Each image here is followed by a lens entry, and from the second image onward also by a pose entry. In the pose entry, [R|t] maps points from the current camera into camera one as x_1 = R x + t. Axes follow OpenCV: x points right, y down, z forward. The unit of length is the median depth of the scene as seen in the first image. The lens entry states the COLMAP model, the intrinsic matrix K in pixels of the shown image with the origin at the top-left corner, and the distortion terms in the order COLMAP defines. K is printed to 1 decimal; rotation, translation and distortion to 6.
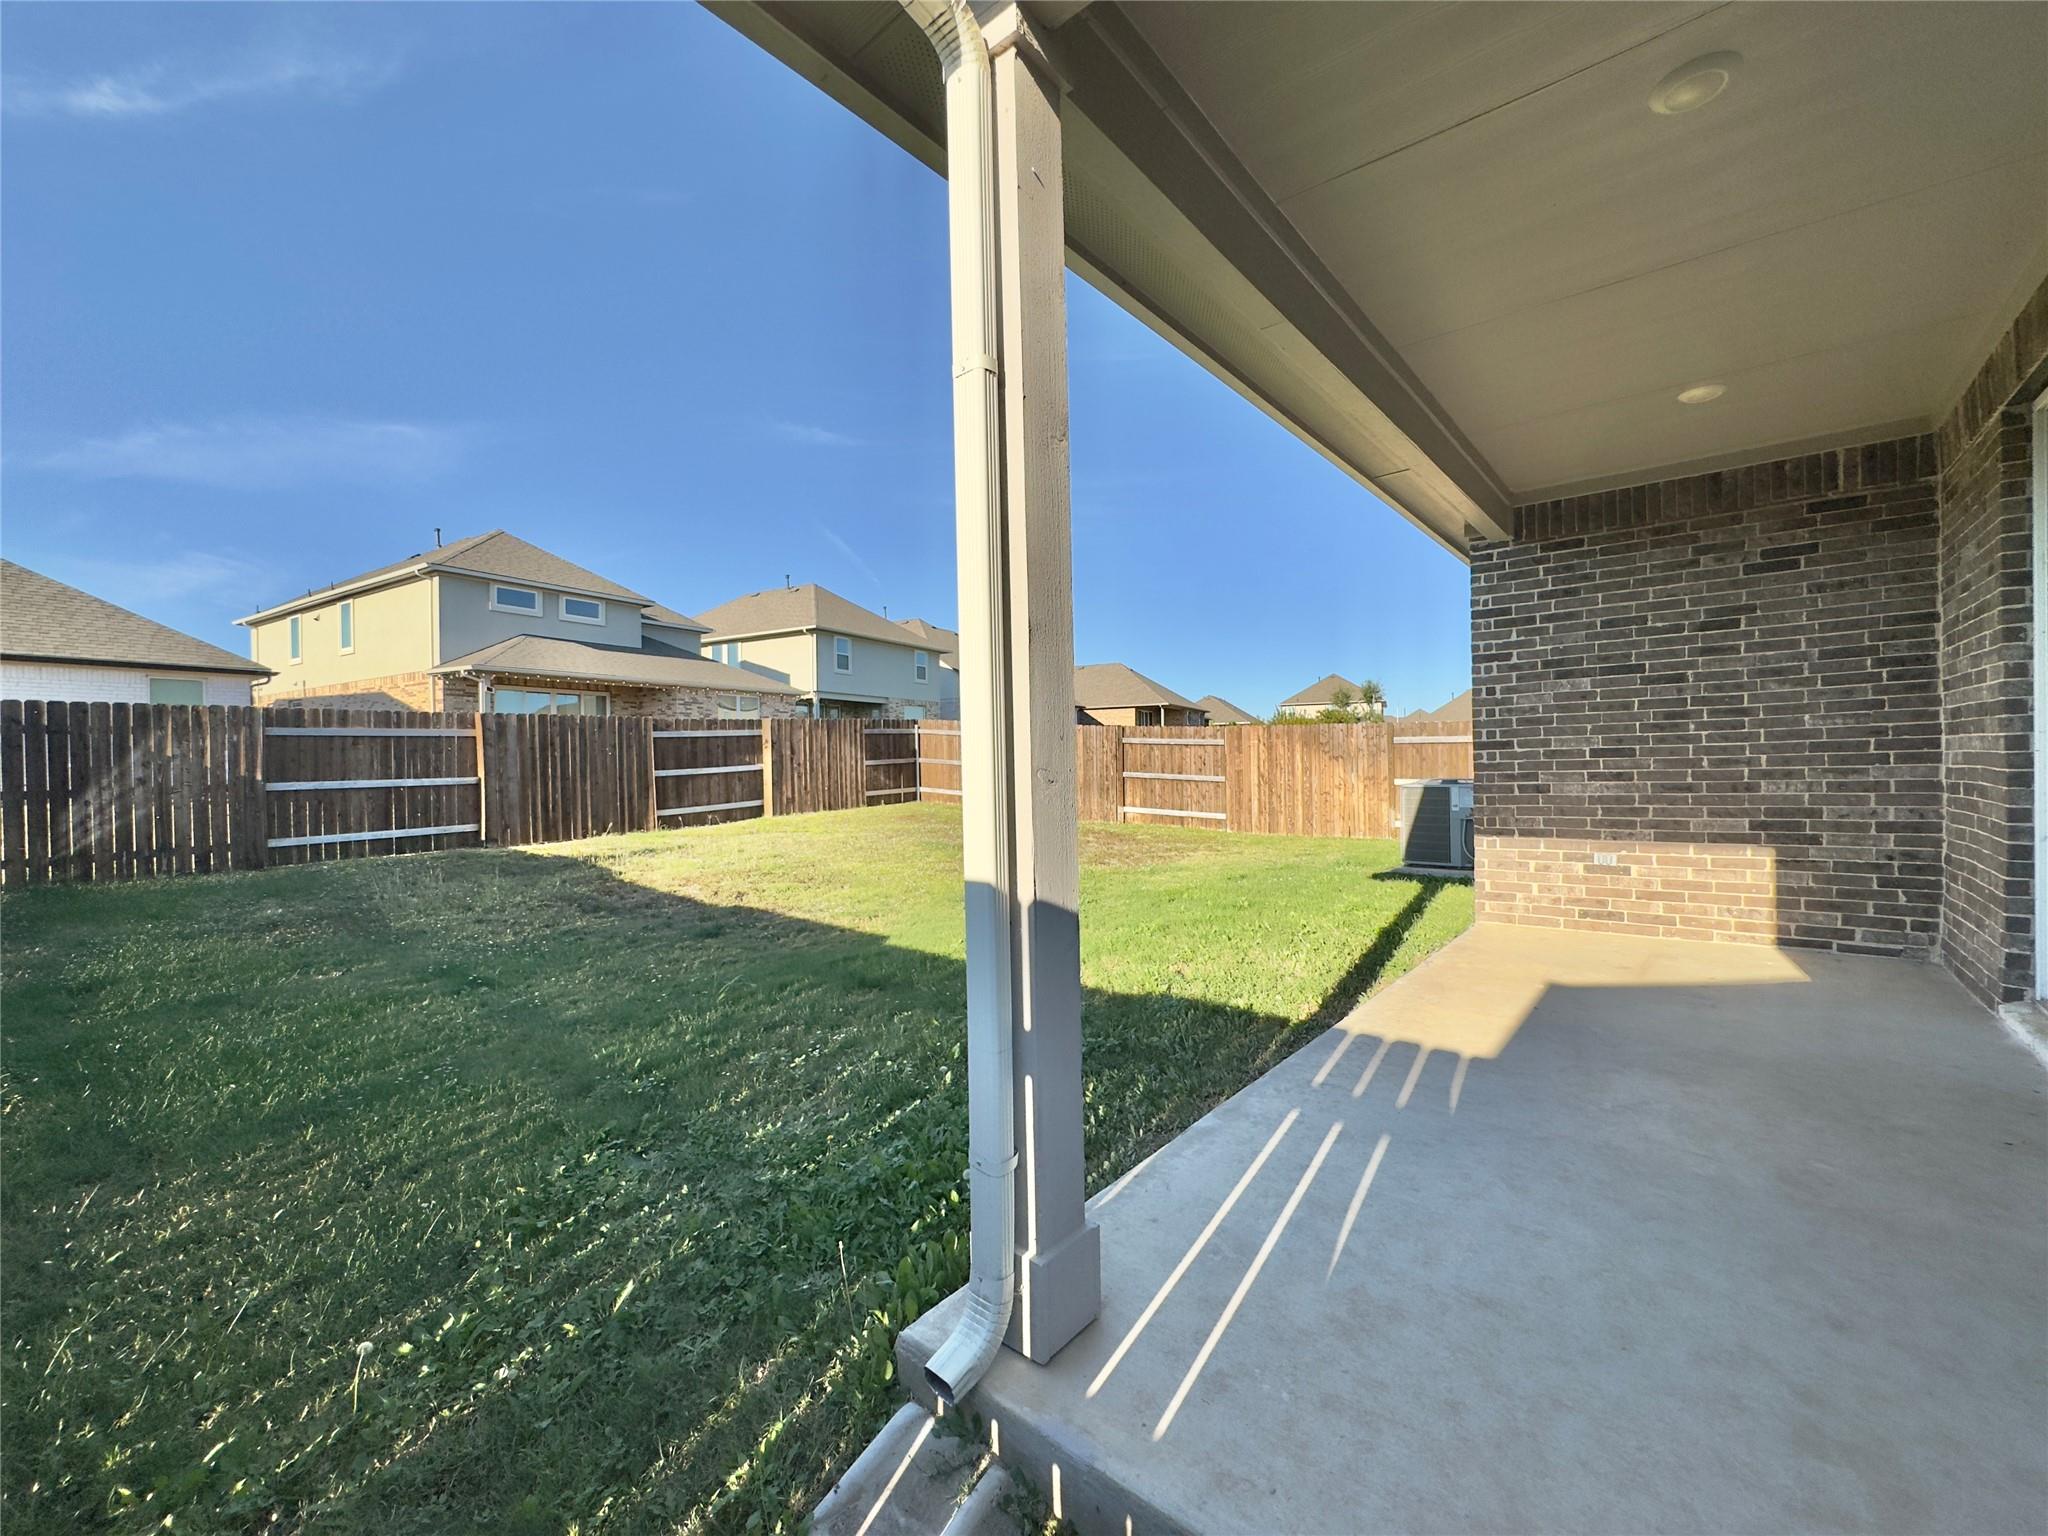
lens RADIAL K [[822.0, 0, 1028.1], [0, 822.0, 768.0], [0, 0, 1]] dist [-0.002460, -0.000262]
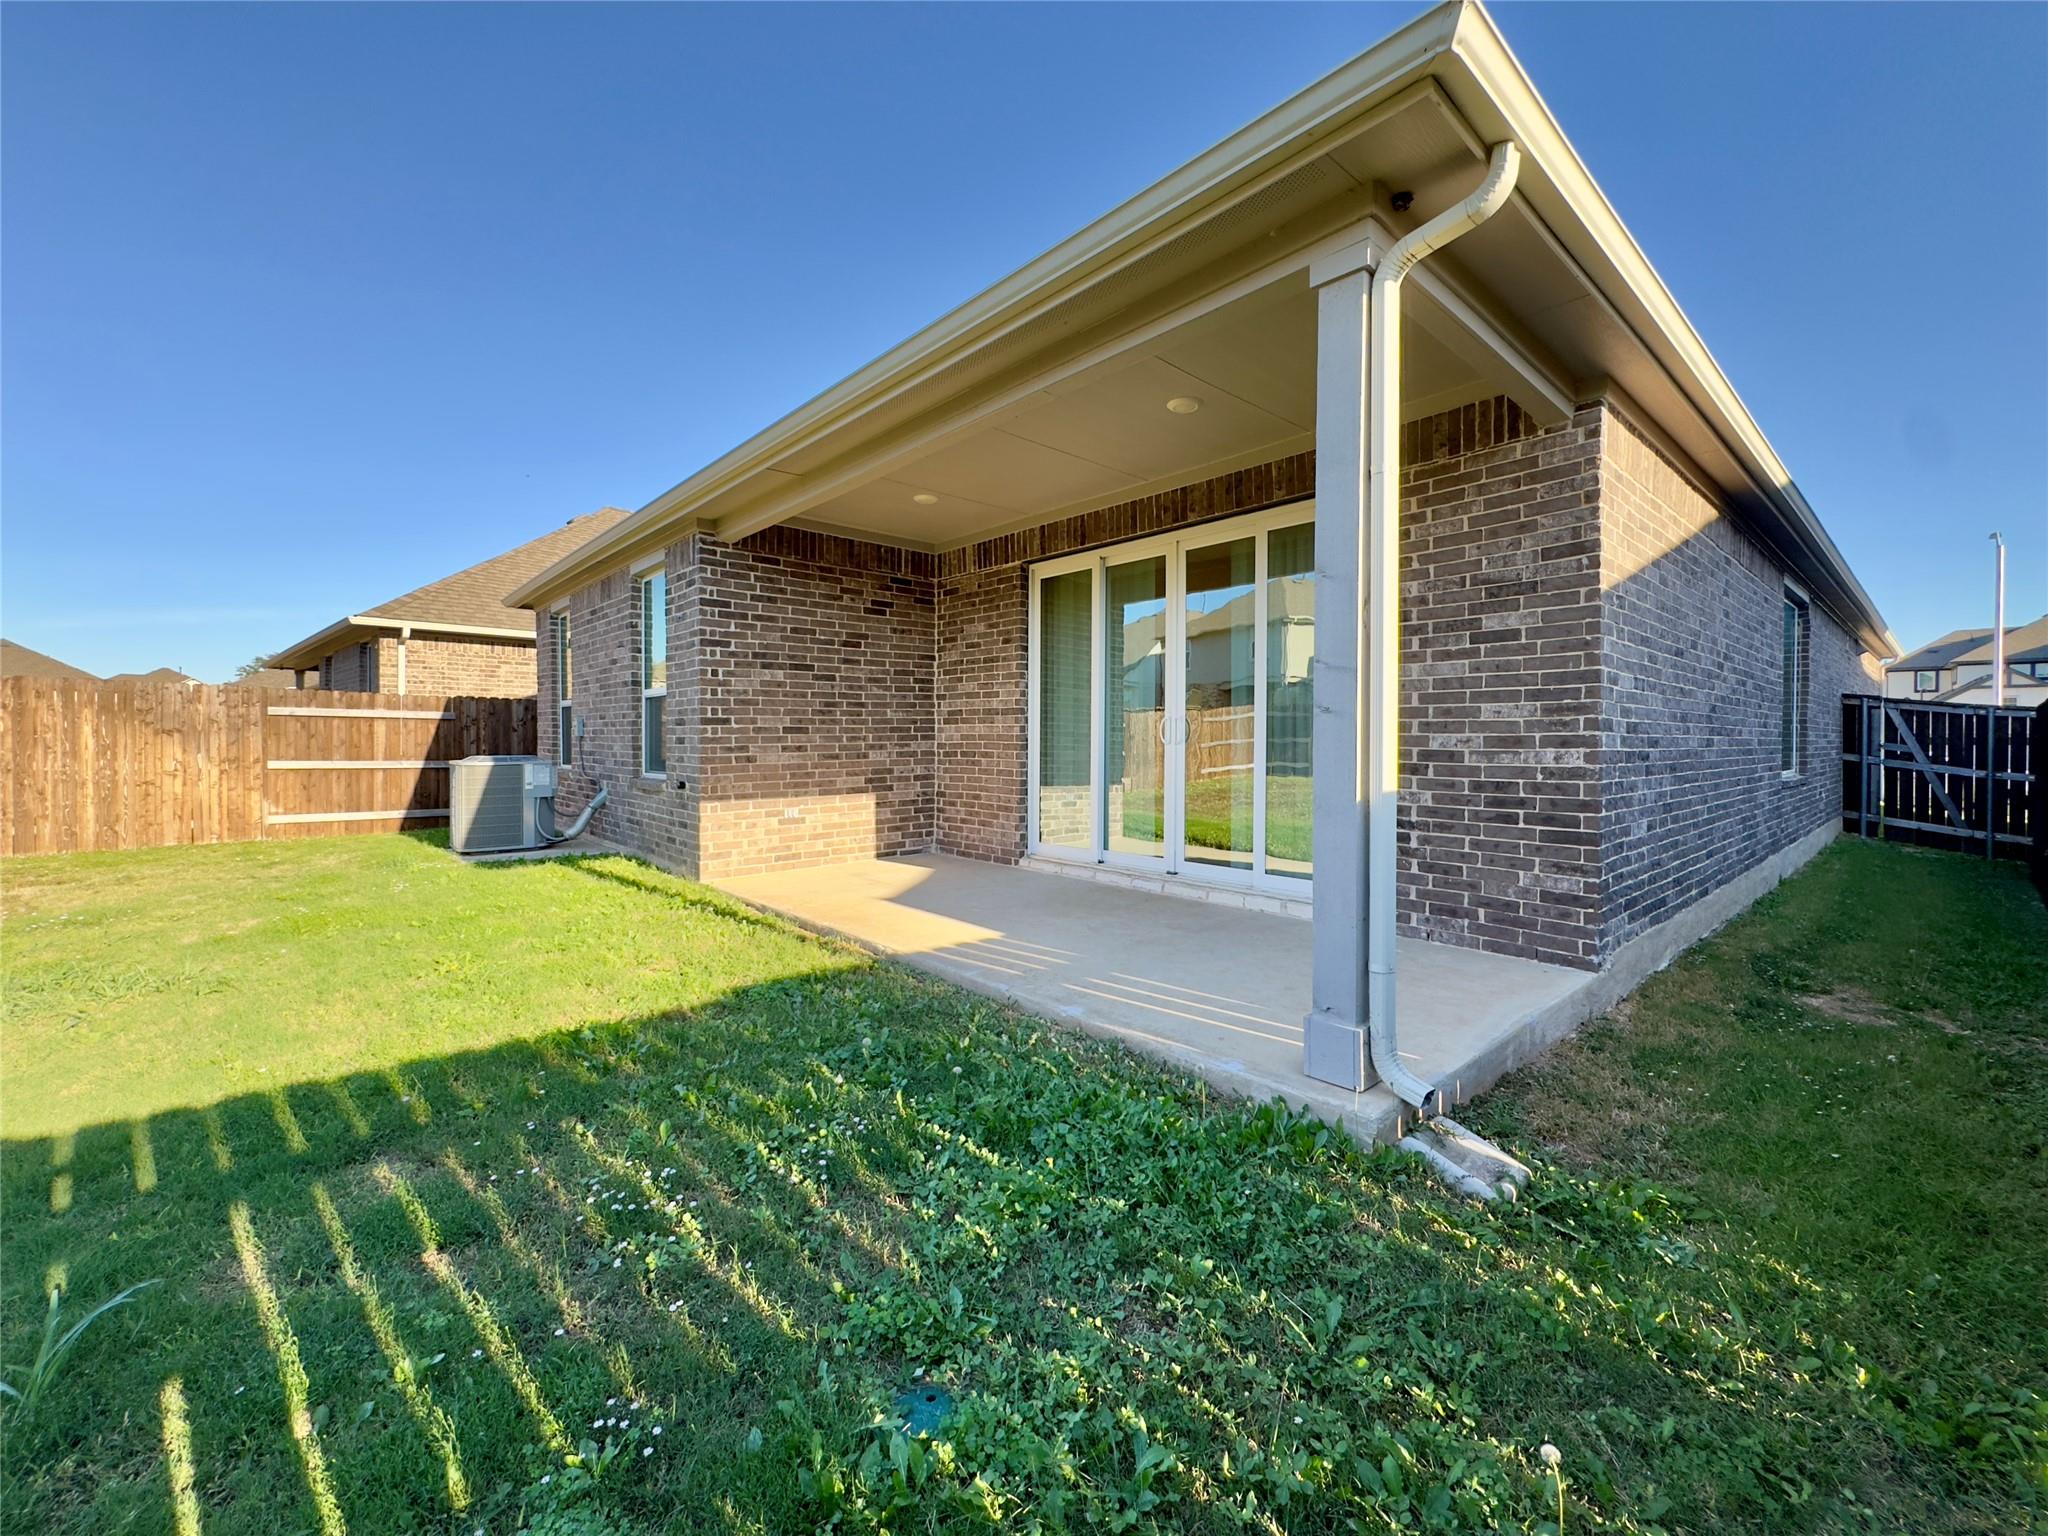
lens RADIAL K [[822.0, 0, 1028.1], [0, 822.0, 768.0], [0, 0, 1]] dist [-0.002460, -0.000262]
pose [[0.153203, -0.017955, 0.988032, -0.515374], [0.002035, 0.999839, 0.017854, 0.018336], [-0.988193, -0.000725, 0.153214, 0.434877]]
